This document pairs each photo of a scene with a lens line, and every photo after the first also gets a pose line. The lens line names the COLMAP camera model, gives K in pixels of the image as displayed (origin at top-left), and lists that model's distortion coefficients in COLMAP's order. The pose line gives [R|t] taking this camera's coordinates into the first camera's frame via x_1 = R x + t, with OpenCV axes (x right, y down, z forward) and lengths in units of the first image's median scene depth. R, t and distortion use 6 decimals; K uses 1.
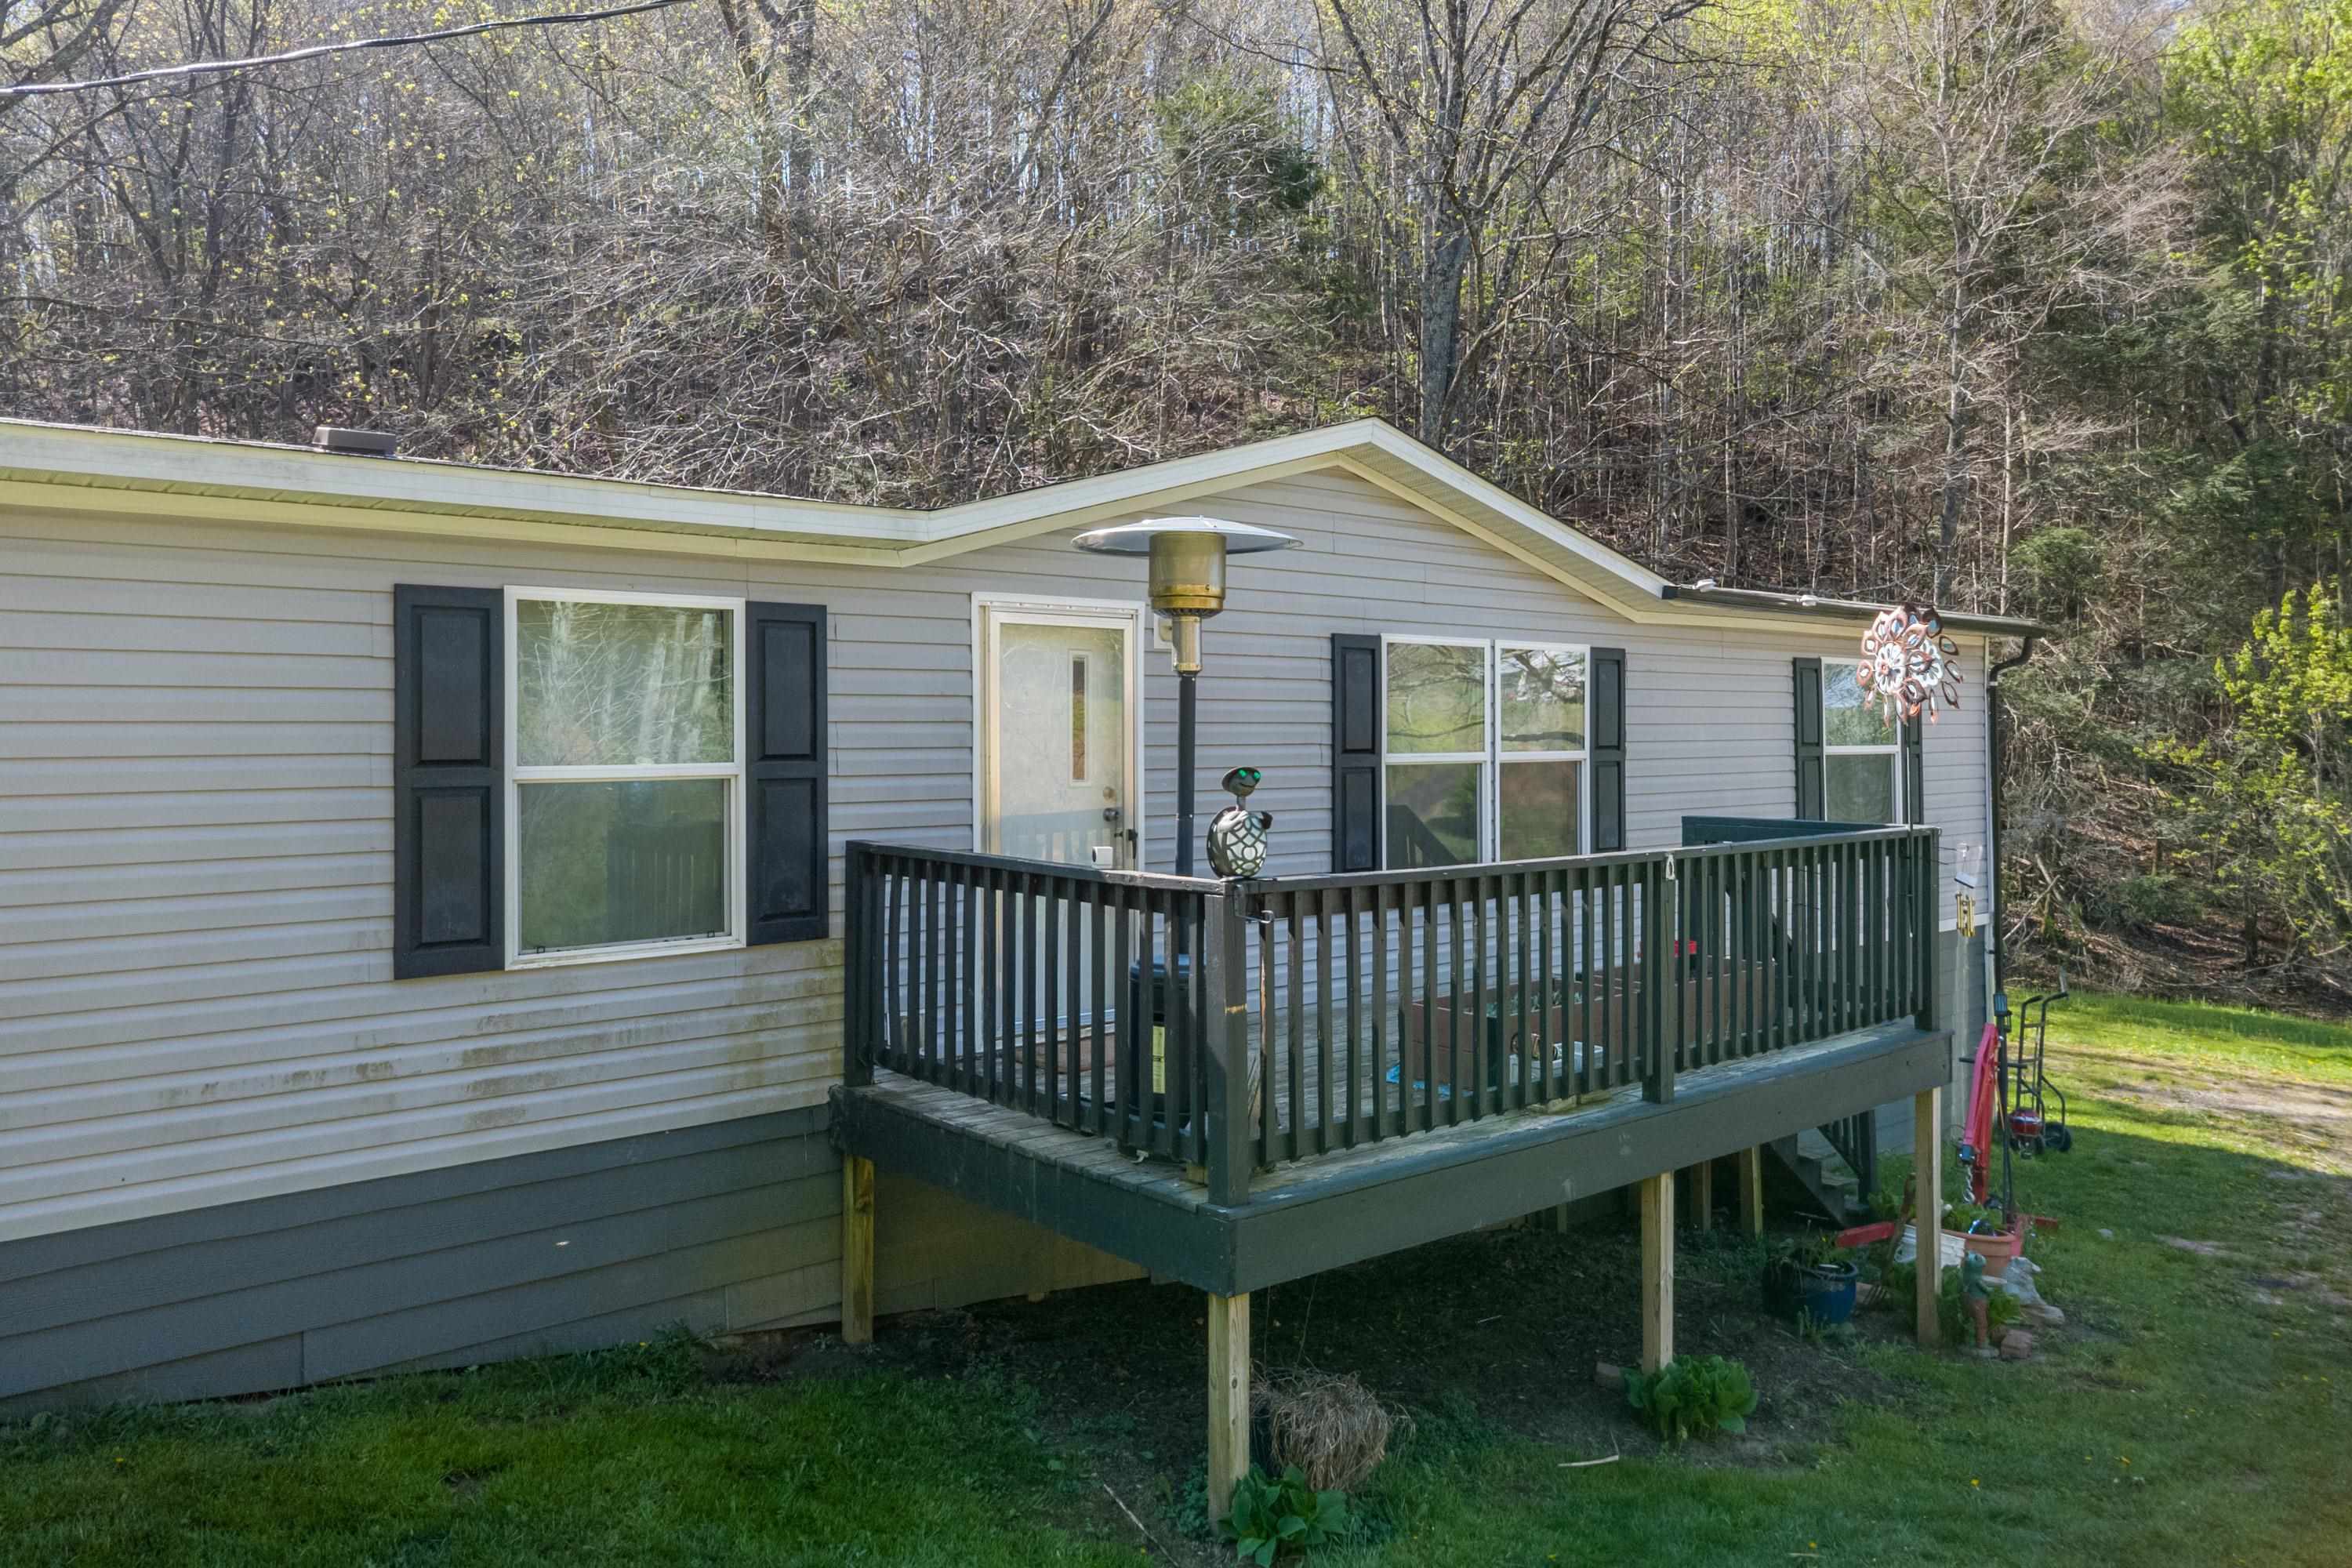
lens RADIAL K [[1627.8, 0, 1175.1], [0, 1627.8, 772.8], [0, 0, 1]] dist [0.008043, 0.008939]
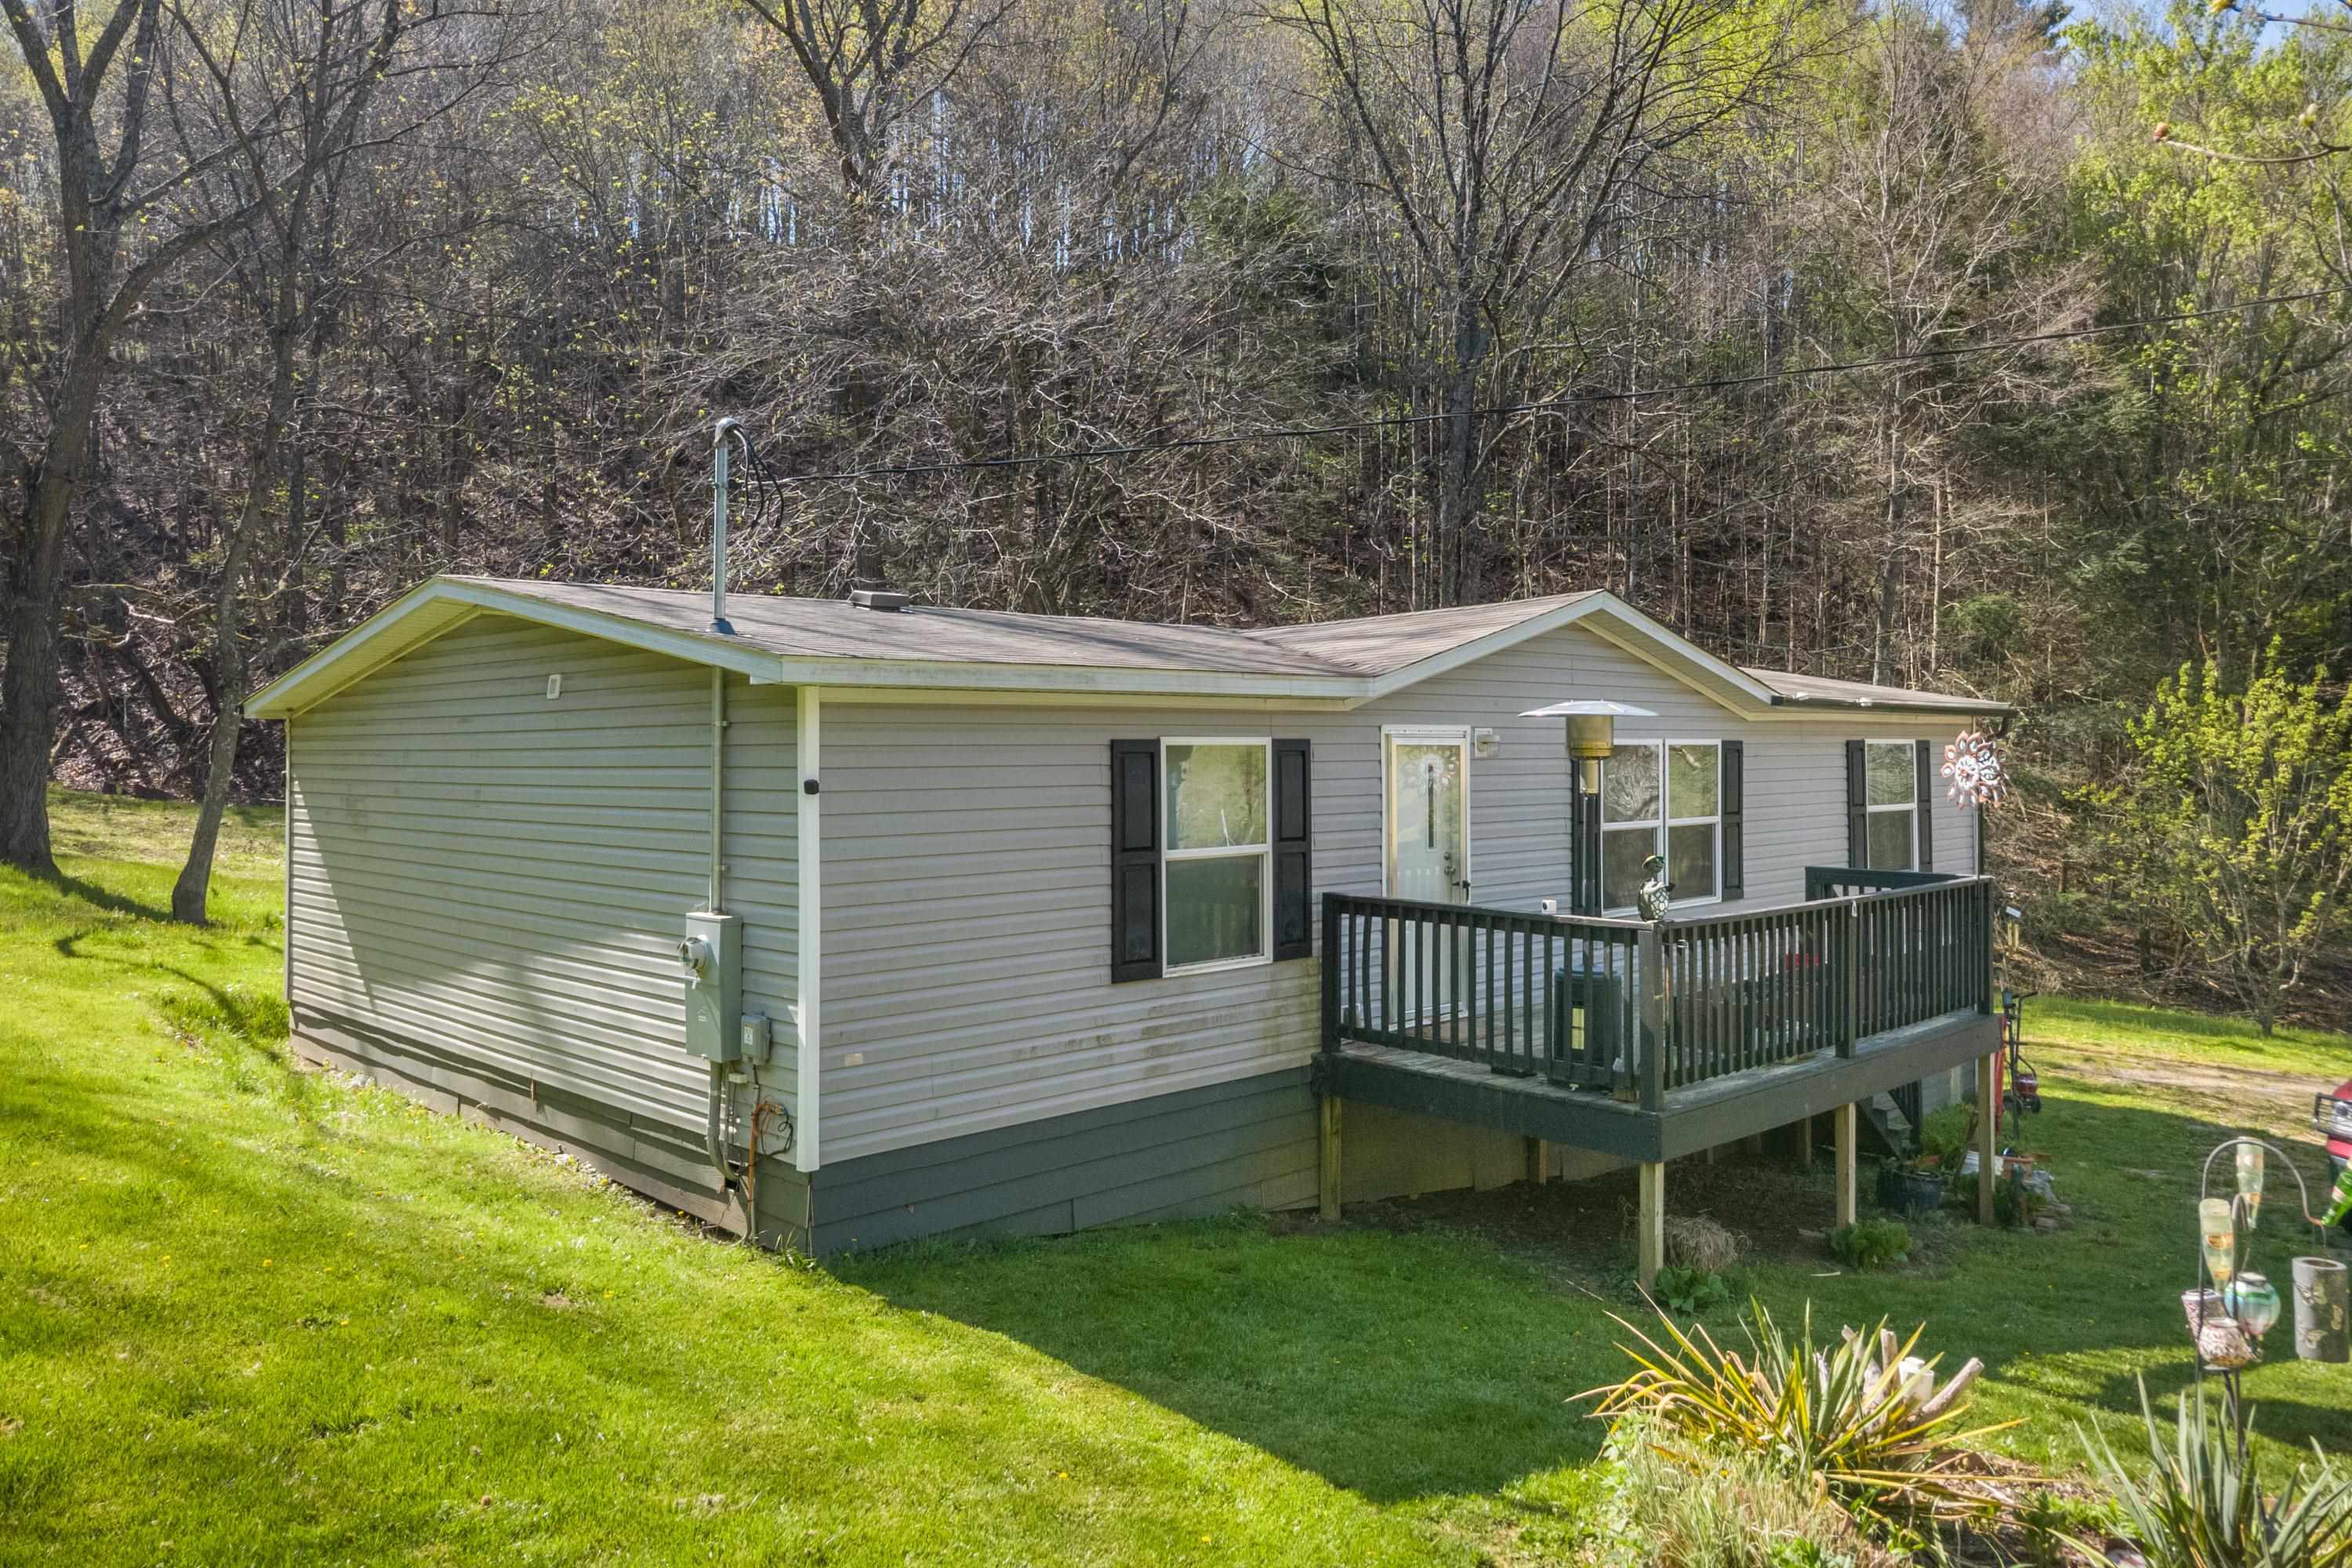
lens RADIAL K [[1627.8, 0, 1175.0], [0, 1627.8, 778.0], [0, 0, 1]] dist [0.008043, 0.008939]
pose [[0.998341, 0.001417, 0.057555, -0.302310], [-0.001206, 0.999992, -0.003692, -0.042637], [-0.057560, 0.003616, 0.998336, -0.367544]]
